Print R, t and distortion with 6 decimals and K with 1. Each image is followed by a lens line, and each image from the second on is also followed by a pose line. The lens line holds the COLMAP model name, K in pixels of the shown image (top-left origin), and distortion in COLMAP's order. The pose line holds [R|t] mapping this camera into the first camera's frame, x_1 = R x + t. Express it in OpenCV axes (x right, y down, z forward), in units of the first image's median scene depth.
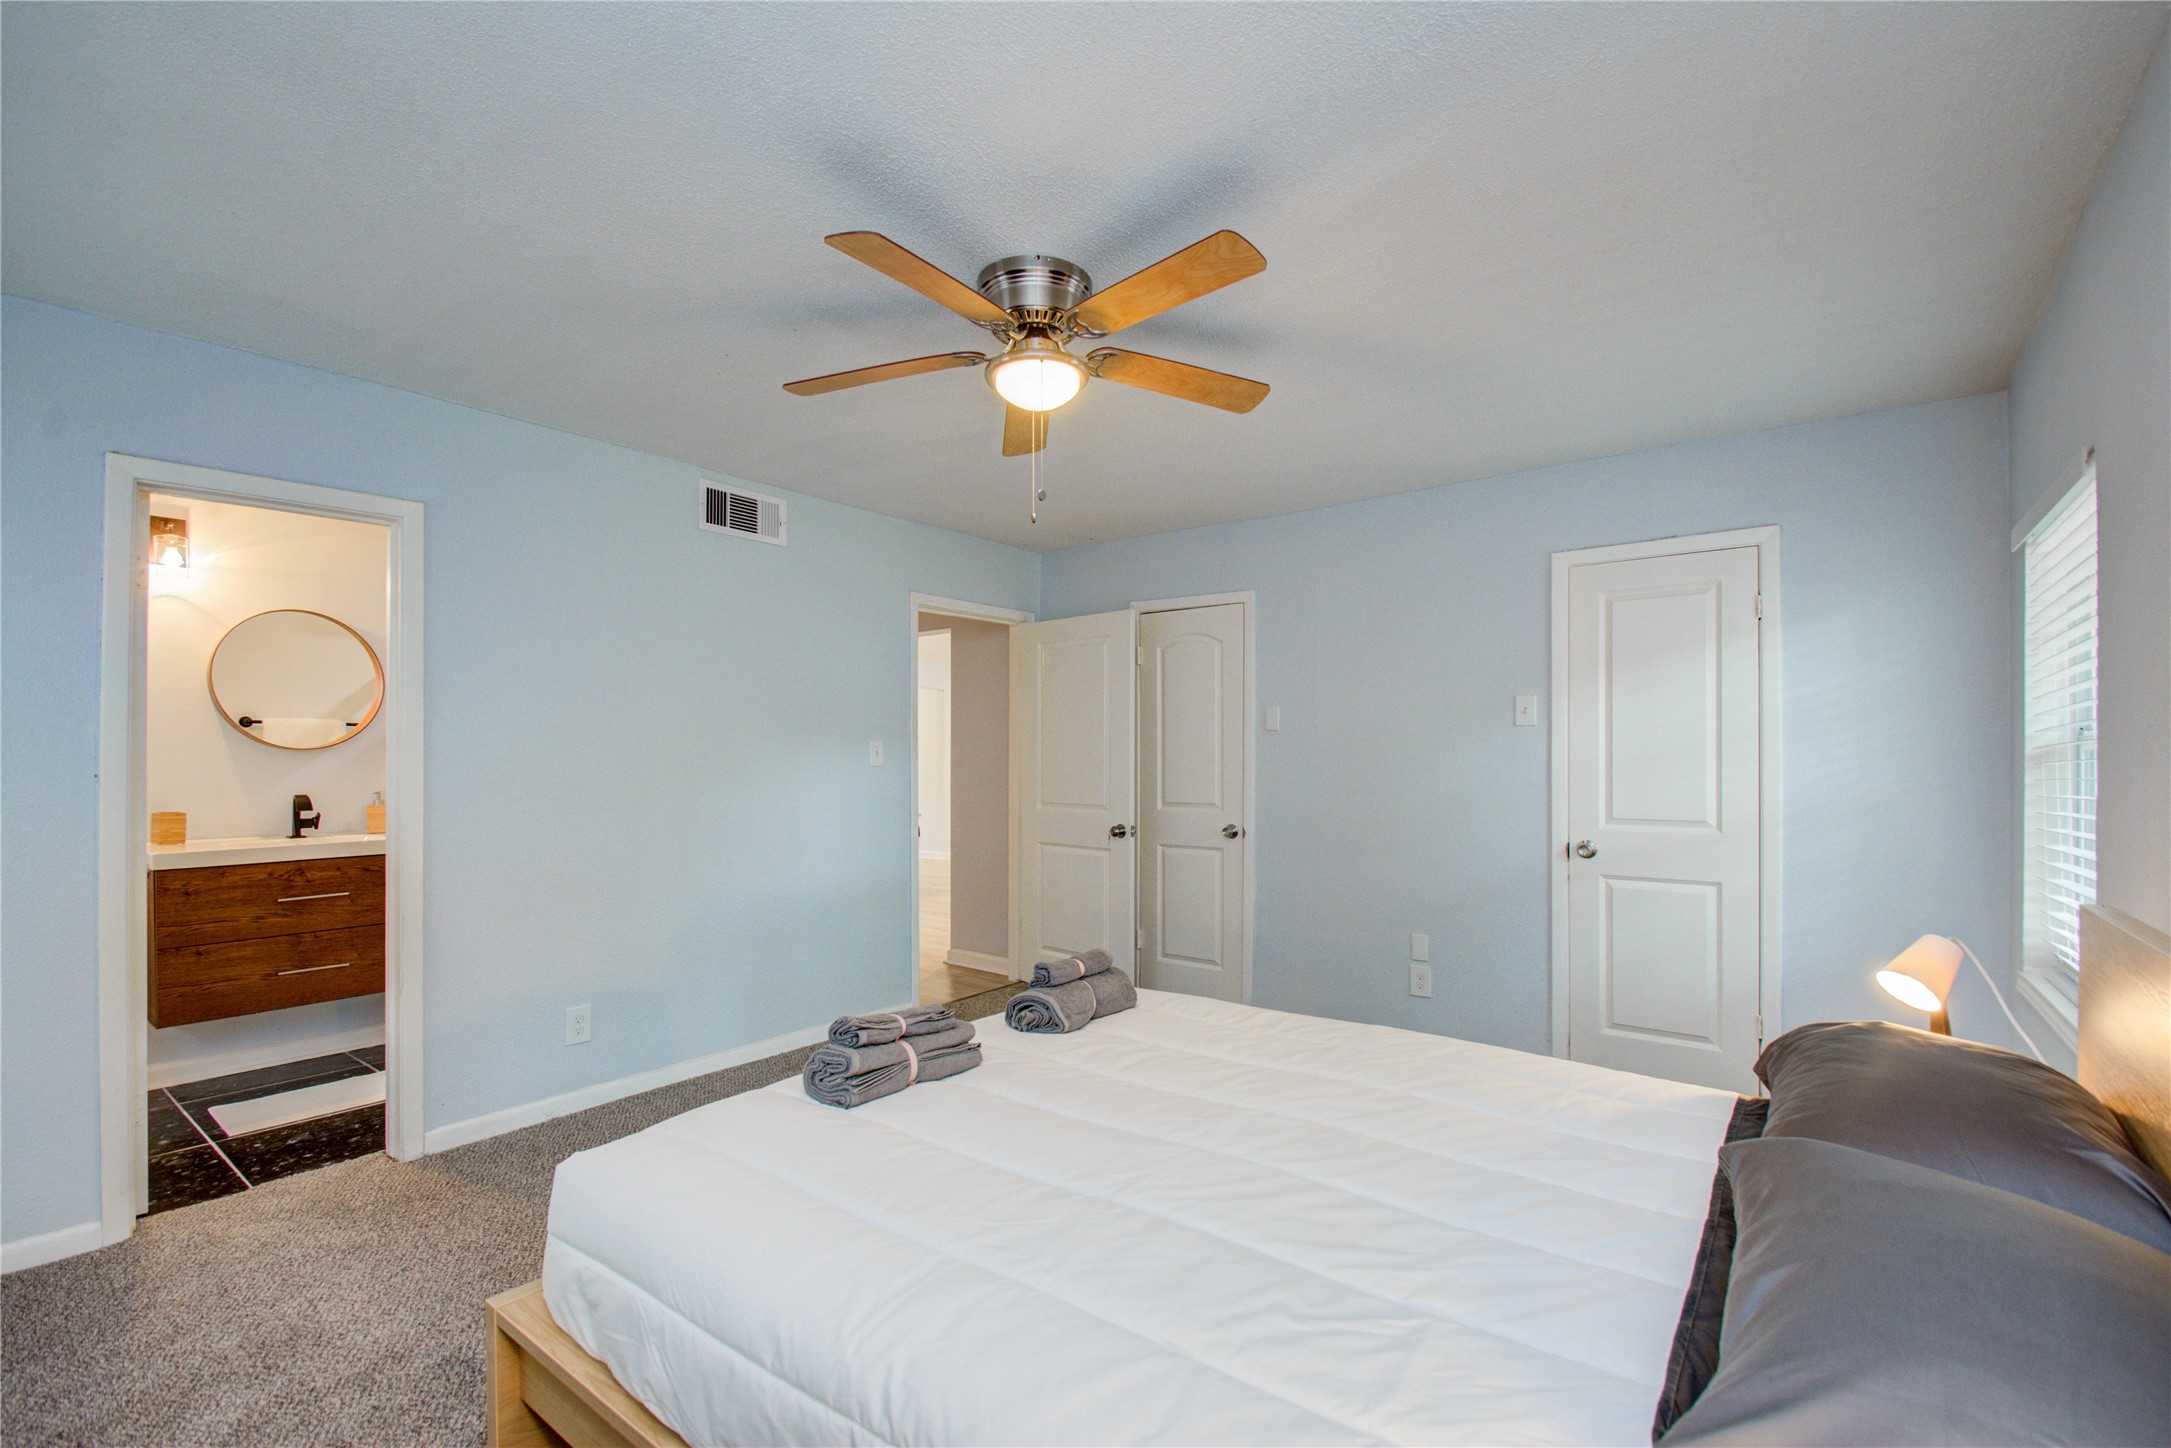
lens RADIAL K [[996.3, 0, 1061.9], [0, 996.3, 760.6], [0, 0, 1]] dist [0.004692, -0.011680]
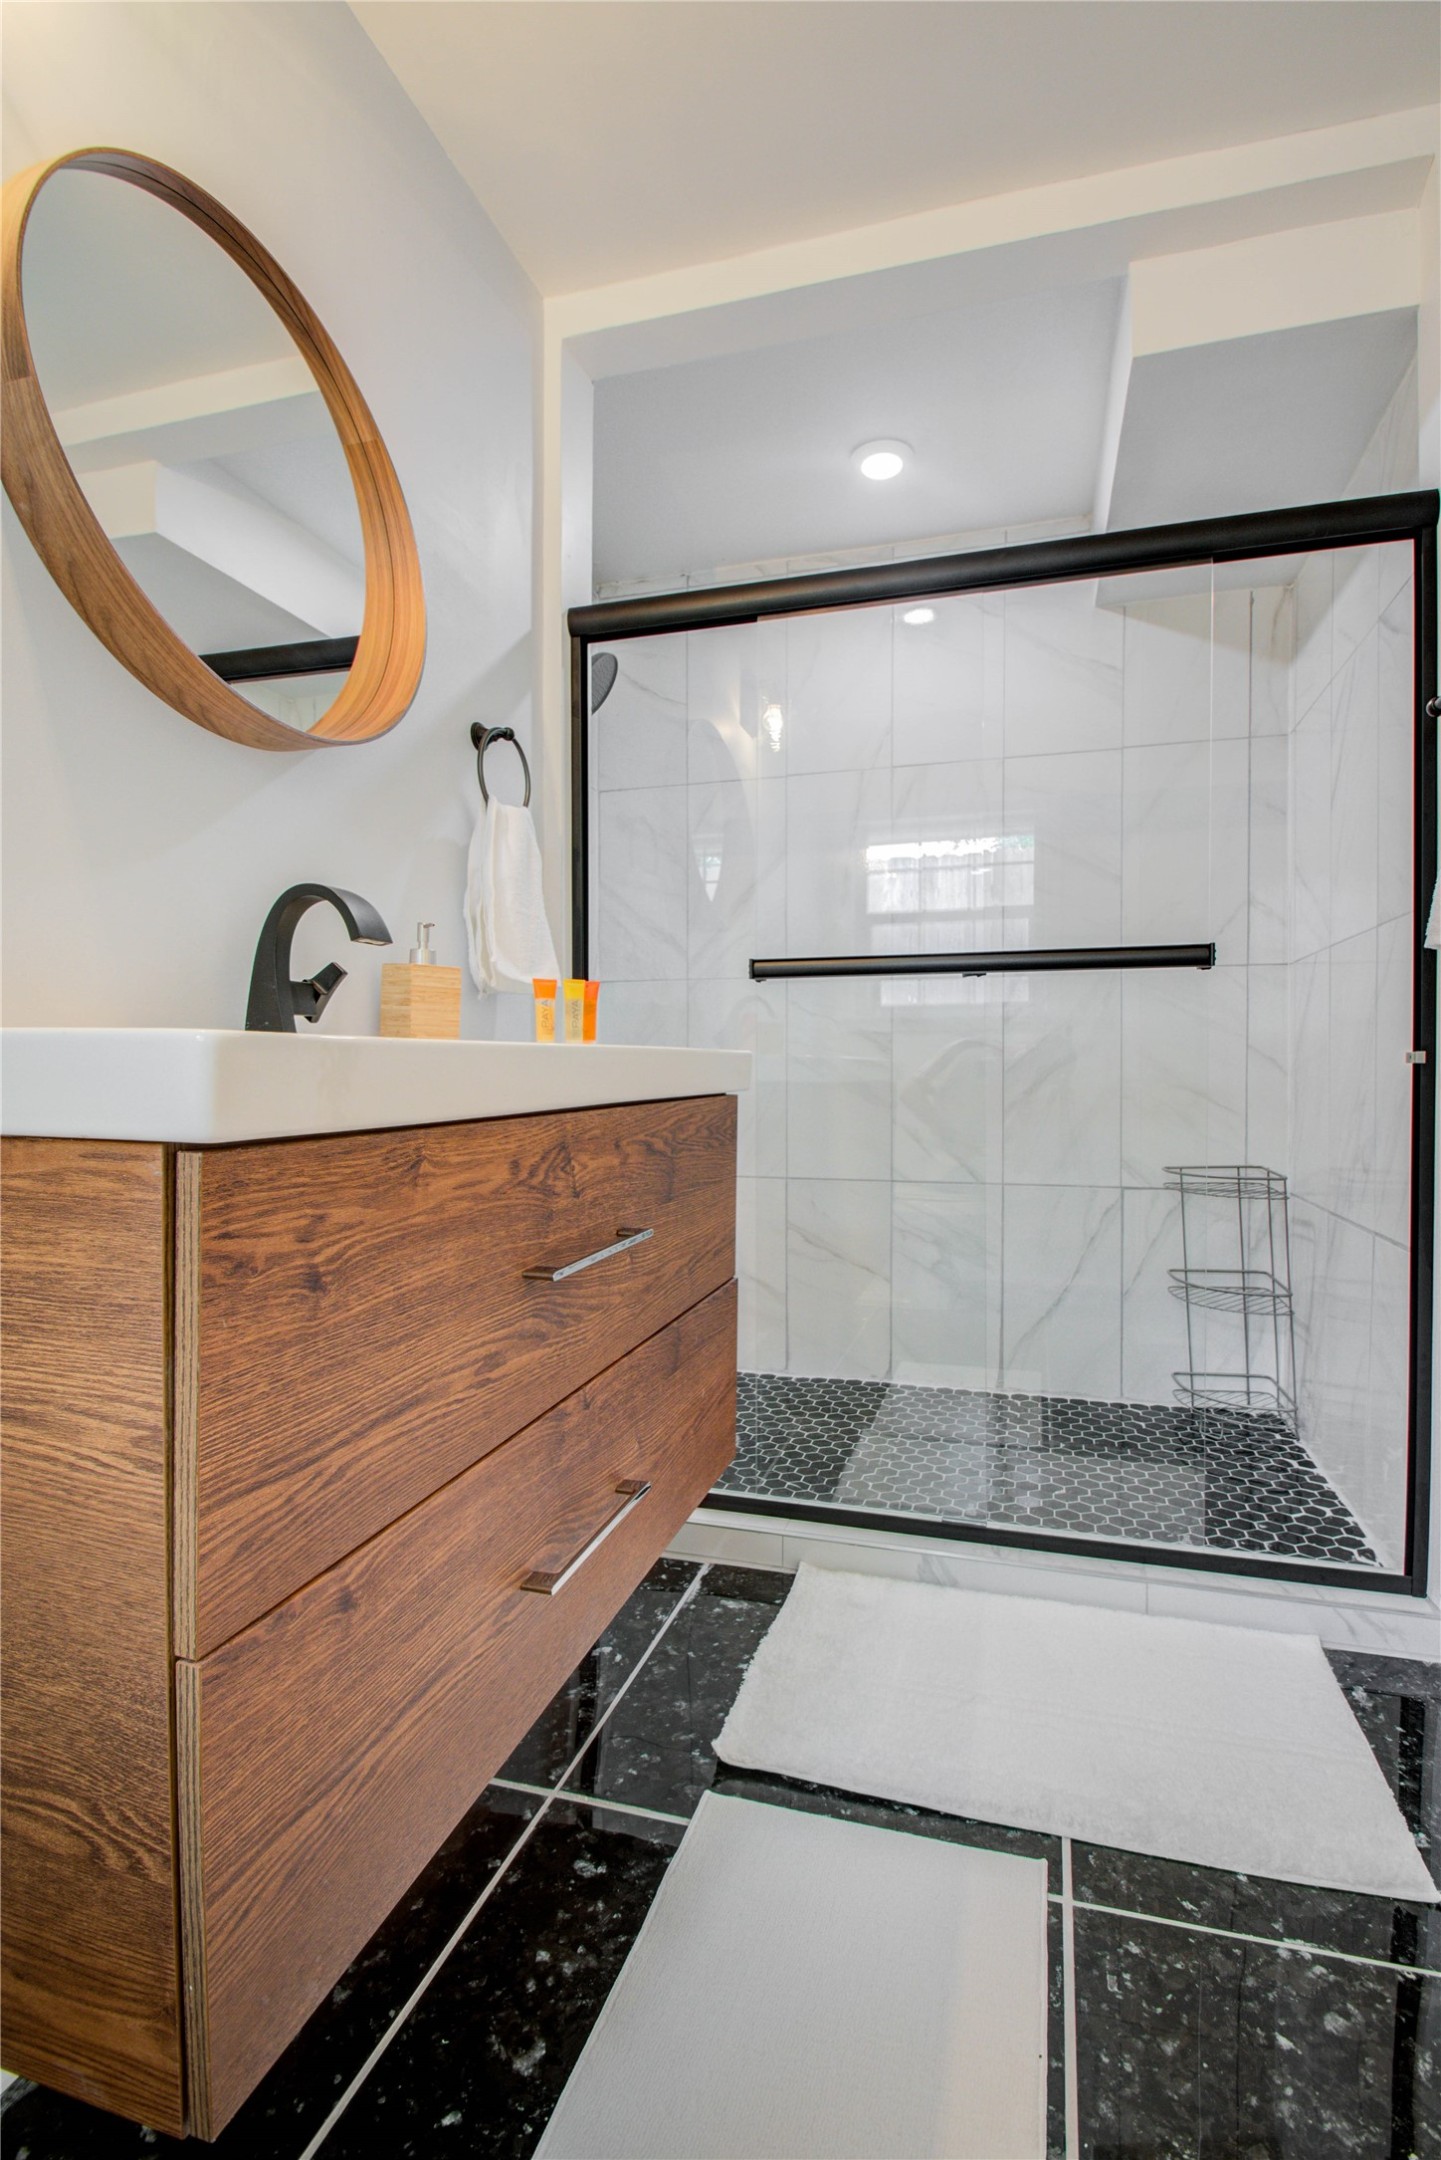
lens RADIAL K [[991.2, 0, 707.0], [0, 991.2, 1083.0], [0, 0, 1]] dist [0.004692, -0.011680]
pose [[0.921034, -0.001658, 0.389479, -0.829821], [-0.002262, 0.999951, 0.009605, 0.091493], [-0.389476, -0.009727, 0.920985, 0.762121]]
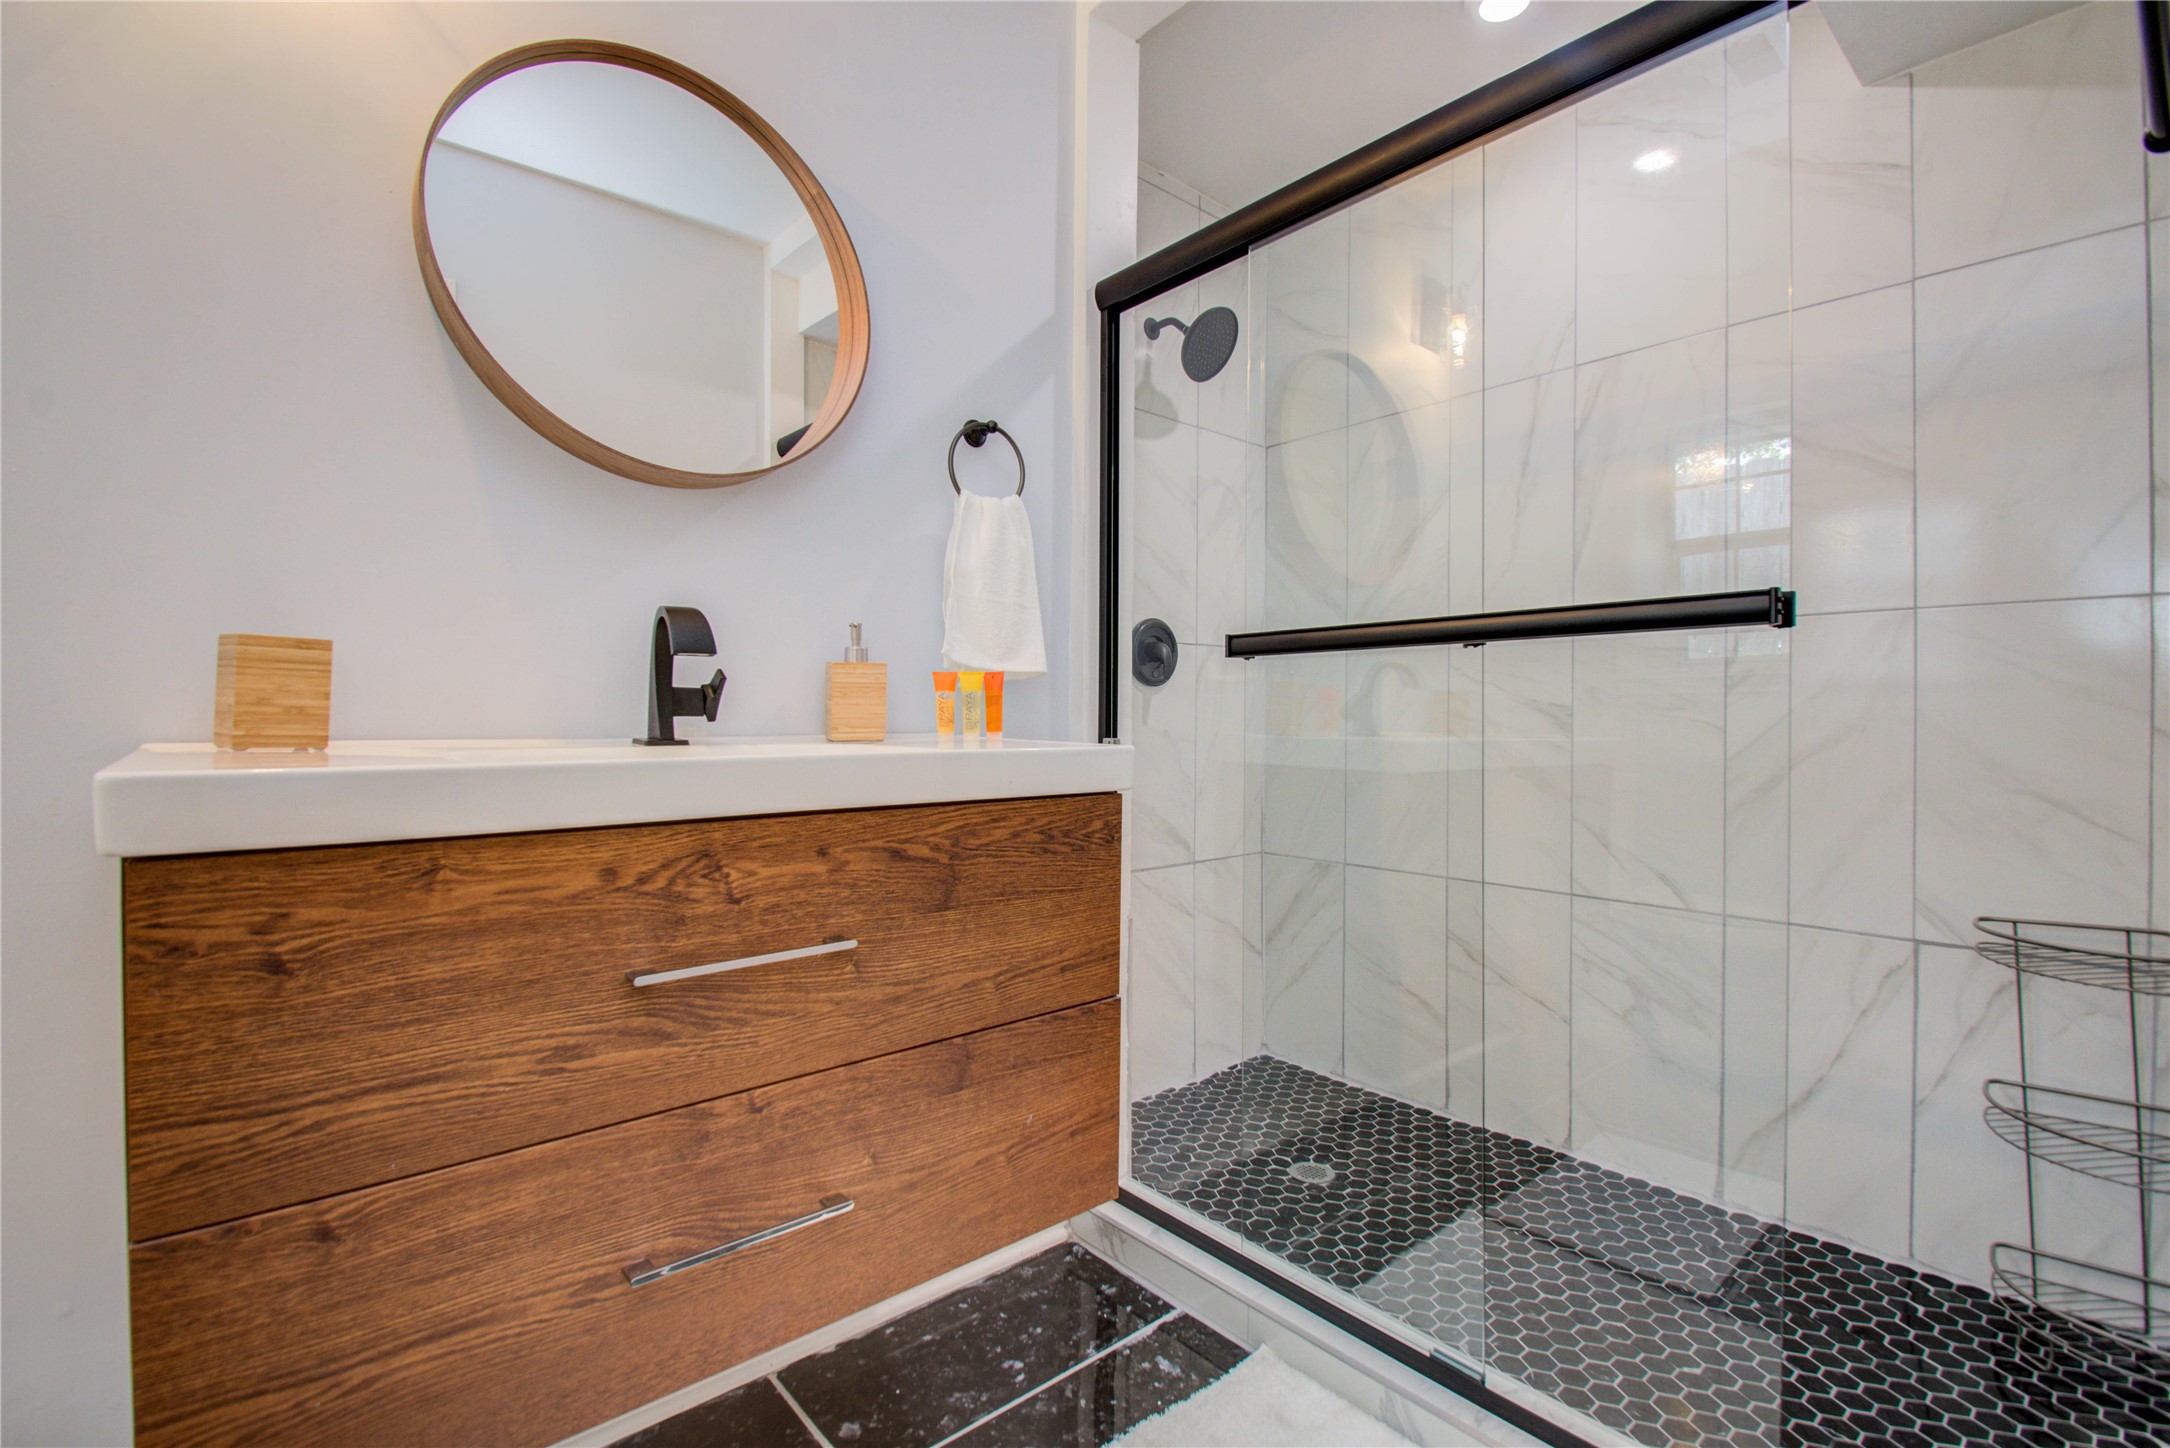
lens RADIAL K [[995.8, 0, 1077.3], [0, 995.8, 712.8], [0, 0, 1]] dist [0.004692, -0.011680]
pose [[0.984312, 0.005741, -0.176342, -0.629248], [-0.007020, 0.999953, -0.006630, 0.074325], [0.176296, 0.007764, 0.984307, 0.766471]]
